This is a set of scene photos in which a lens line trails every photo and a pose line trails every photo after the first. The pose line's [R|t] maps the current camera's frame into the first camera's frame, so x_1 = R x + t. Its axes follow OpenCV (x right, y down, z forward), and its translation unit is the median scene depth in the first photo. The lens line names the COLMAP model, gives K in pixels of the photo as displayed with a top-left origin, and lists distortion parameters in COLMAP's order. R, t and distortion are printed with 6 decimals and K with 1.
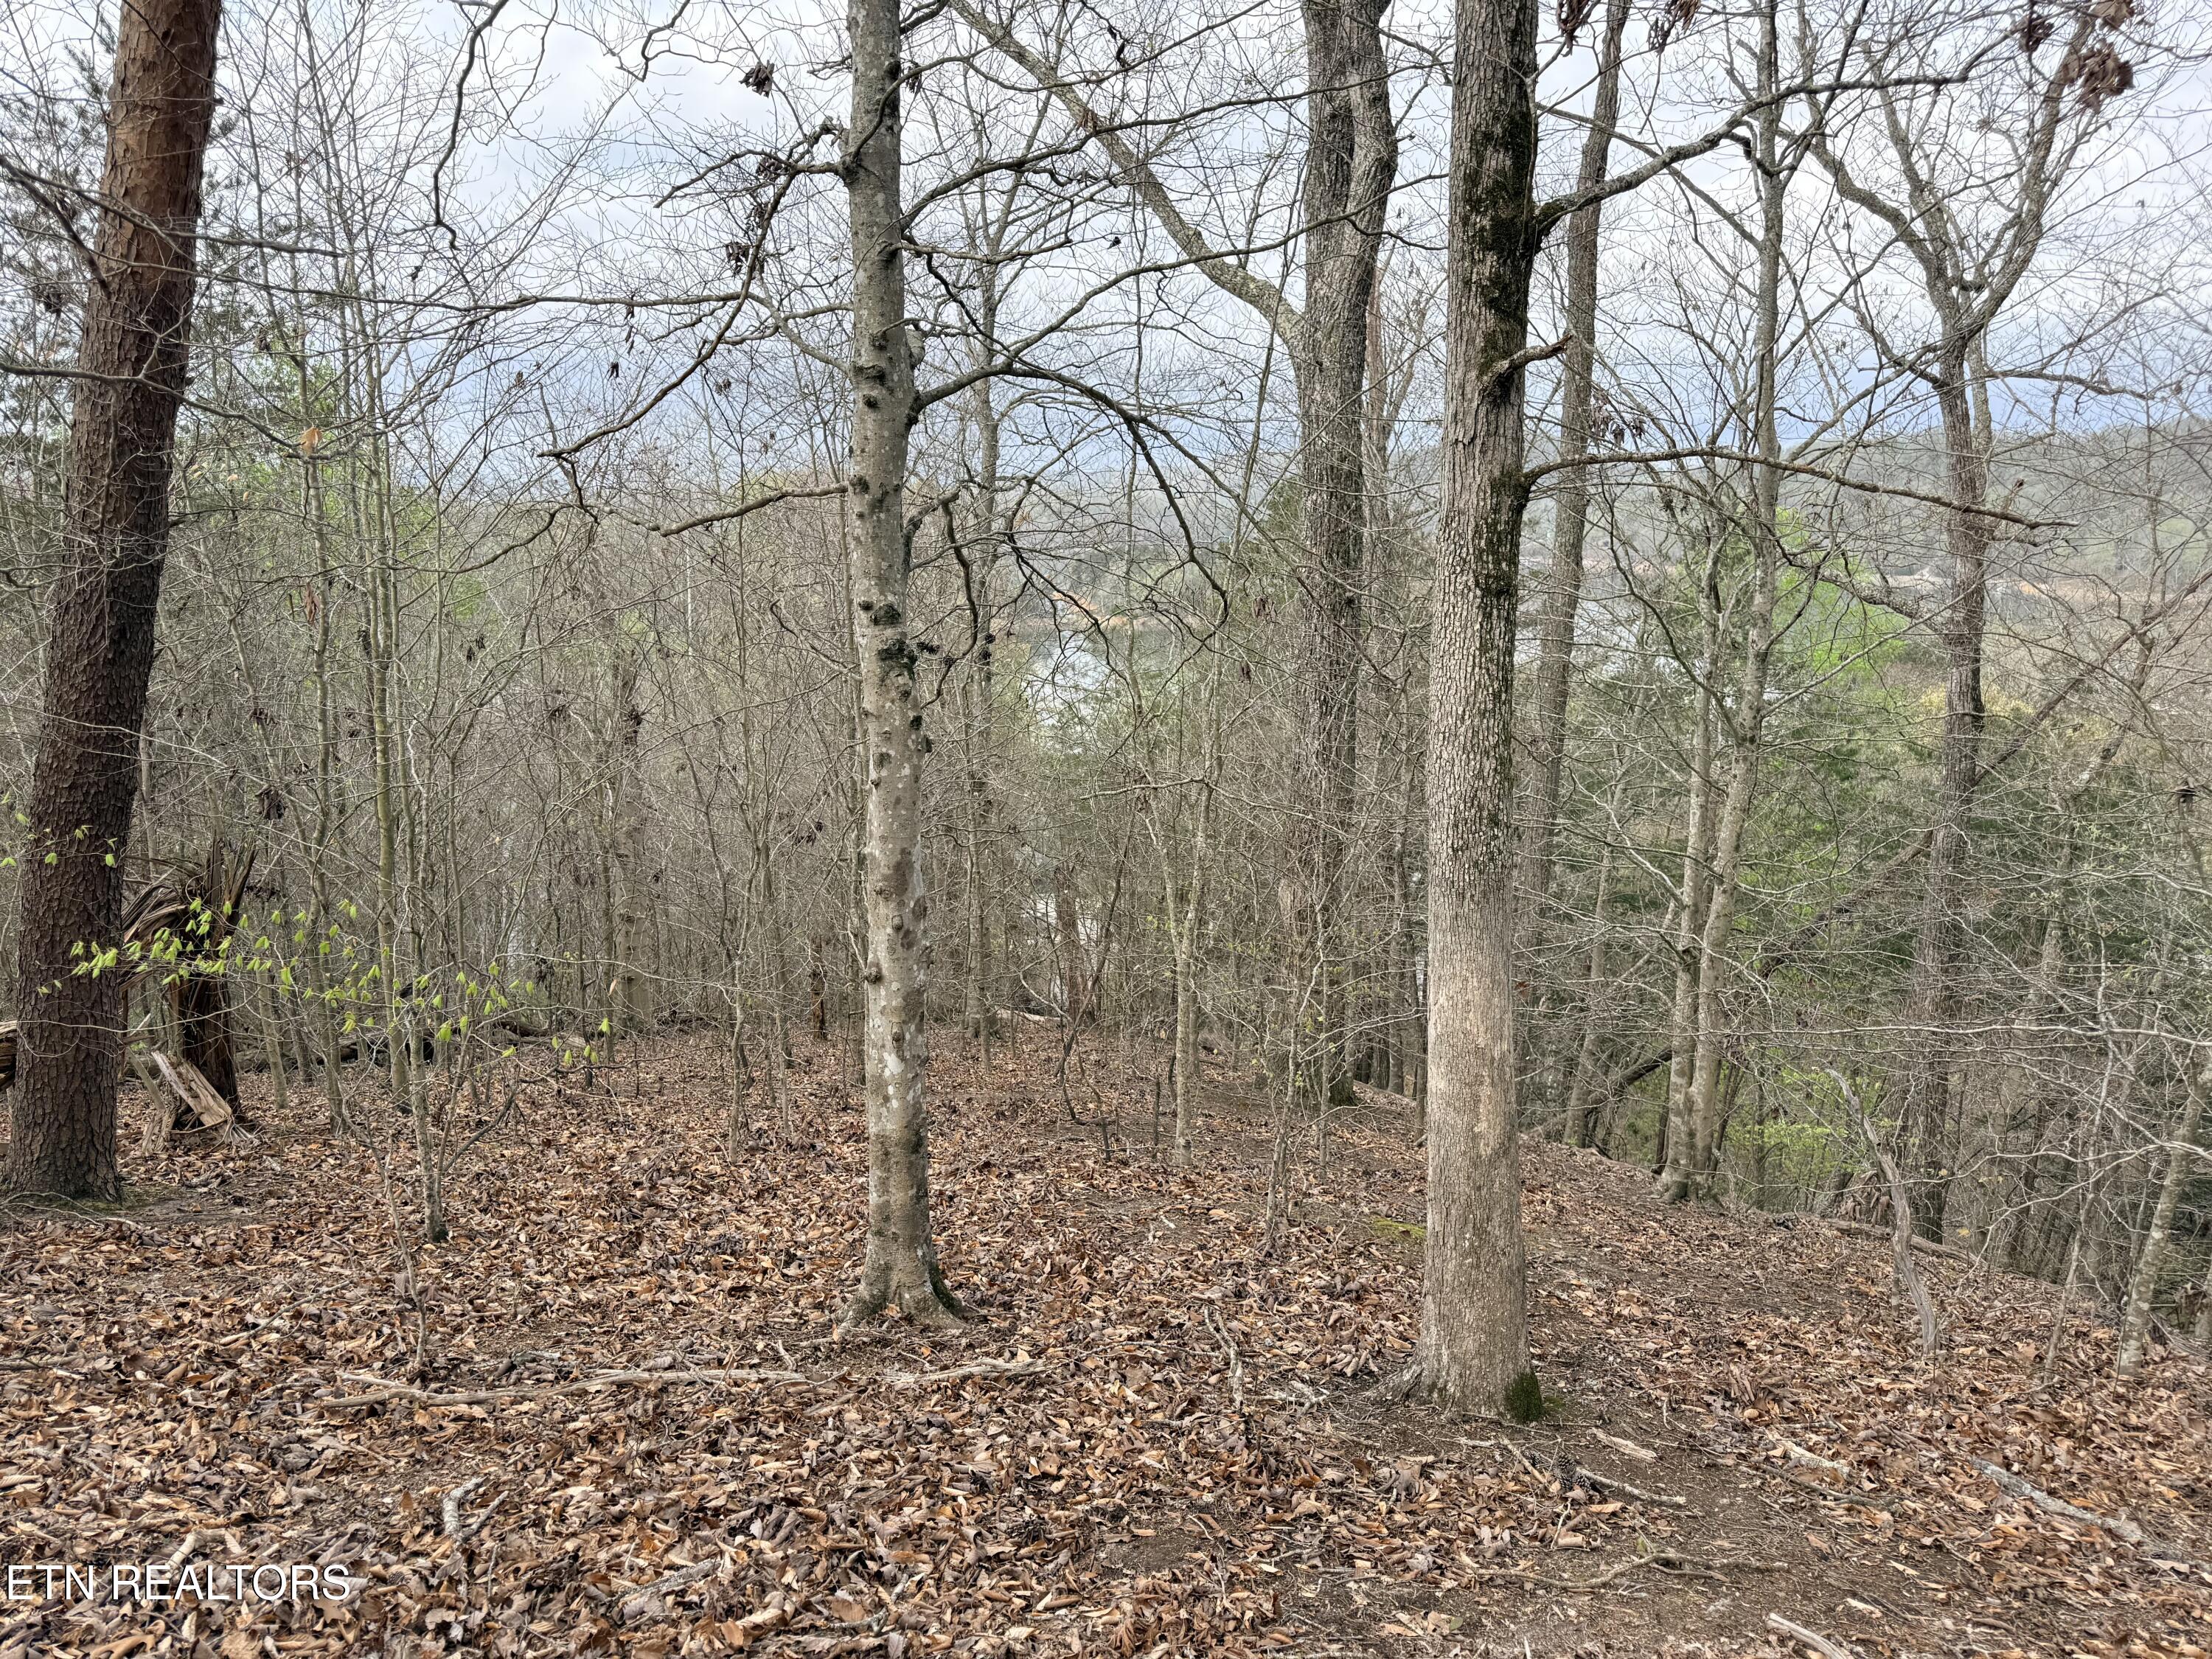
lens RADIAL K [[1556.7, 0, 1106.9], [0, 1556.7, 834.0], [0, 0, 1]] dist [0.081263, -0.094618]
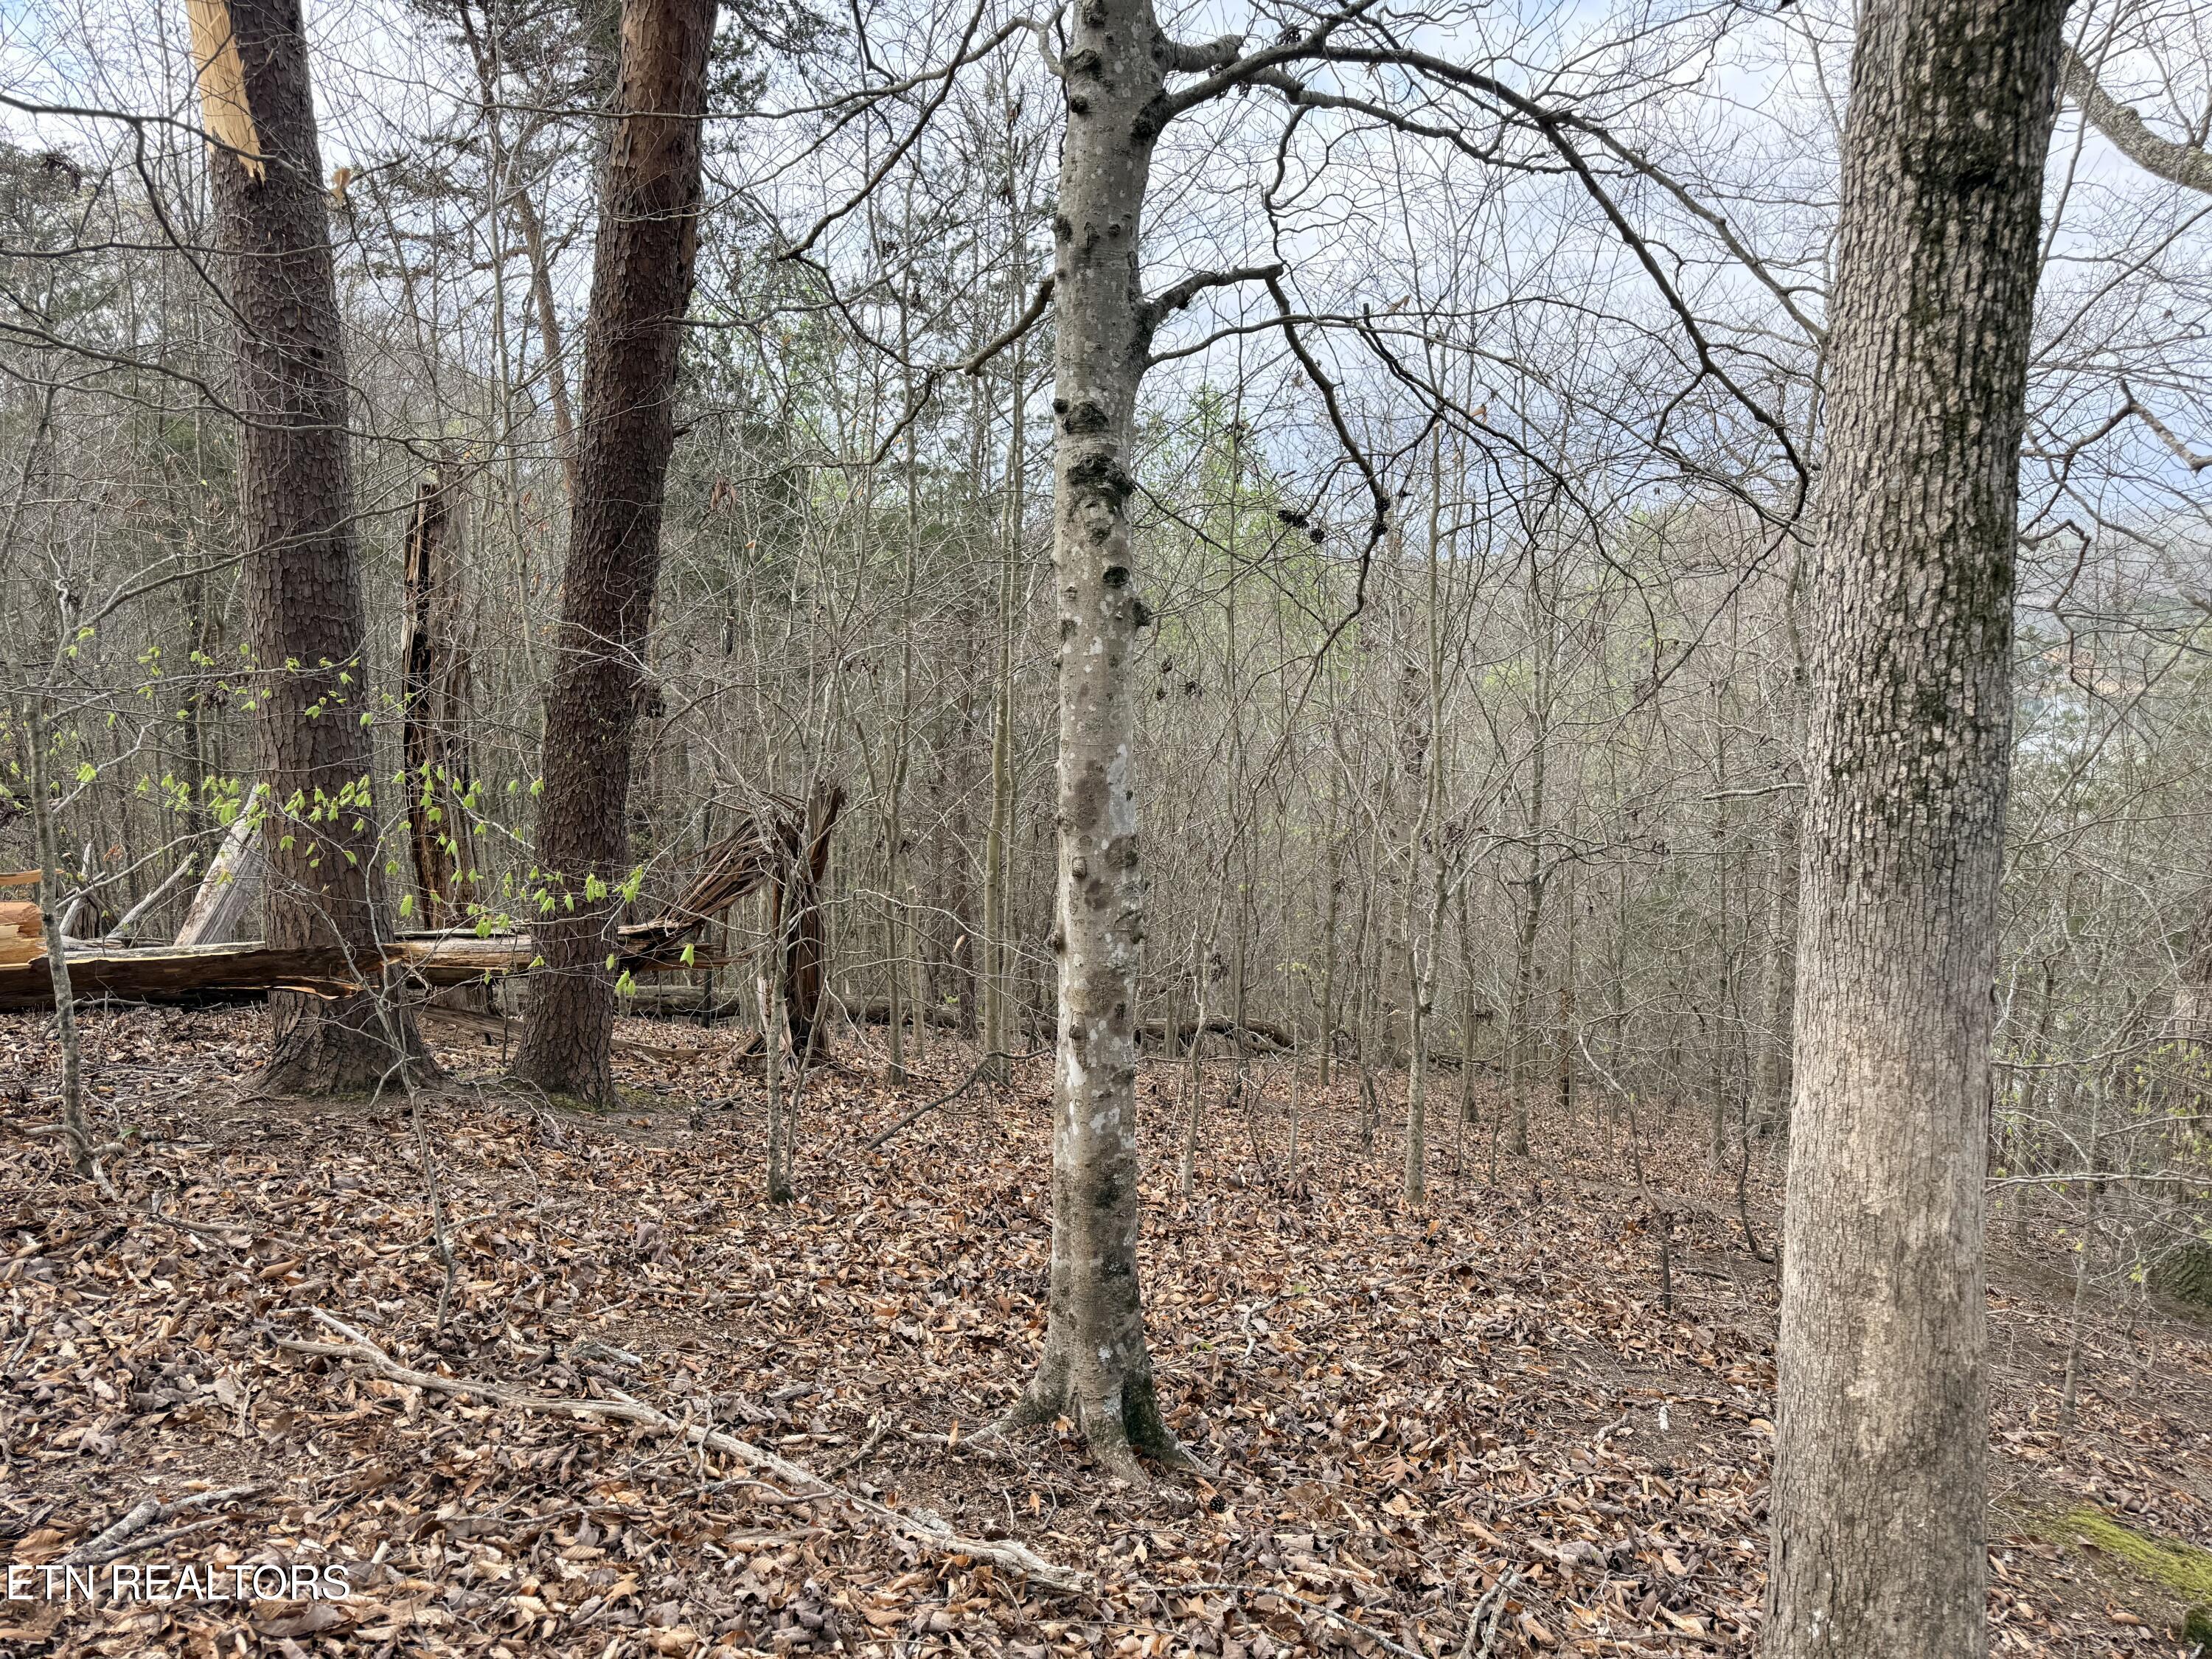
lens RADIAL K [[1556.7, 0, 1116.8], [0, 1556.7, 833.3], [0, 0, 1]] dist [0.081263, -0.094618]
pose [[0.842454, 0.081338, -0.532593, 0.225582], [-0.101365, 0.994814, -0.008411, 0.041426], [0.529146, 0.061073, 0.846330, 0.381895]]
